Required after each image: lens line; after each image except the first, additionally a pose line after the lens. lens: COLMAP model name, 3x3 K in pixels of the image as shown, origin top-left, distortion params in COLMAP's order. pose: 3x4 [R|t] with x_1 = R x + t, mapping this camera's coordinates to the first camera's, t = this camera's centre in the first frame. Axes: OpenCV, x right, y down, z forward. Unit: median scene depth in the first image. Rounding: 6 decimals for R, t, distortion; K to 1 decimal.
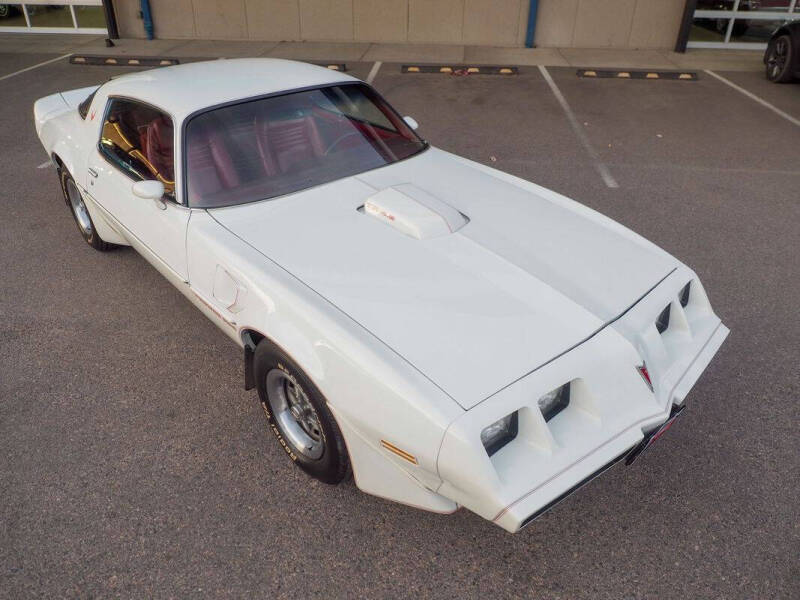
lens RADIAL K [[645.3, 0, 406.7], [0, 645.3, 299.7], [0, 0, 1]] dist [-0.009967, 0.001473]
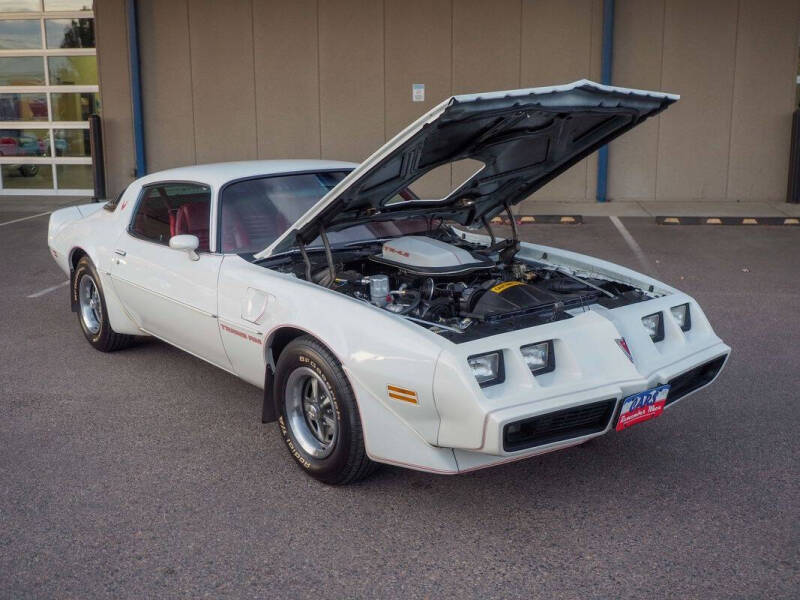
lens RADIAL K [[1139.5, 0, 400.0], [0, 1139.5, 300.0], [0, 0, 1]] dist [0.015723, -0.033990]
pose [[0.997287, -0.009950, -0.072929, 0.081293], [-0.017848, 0.928564, -0.370744, 0.509381], [0.071408, 0.371040, 0.925867, -0.584447]]
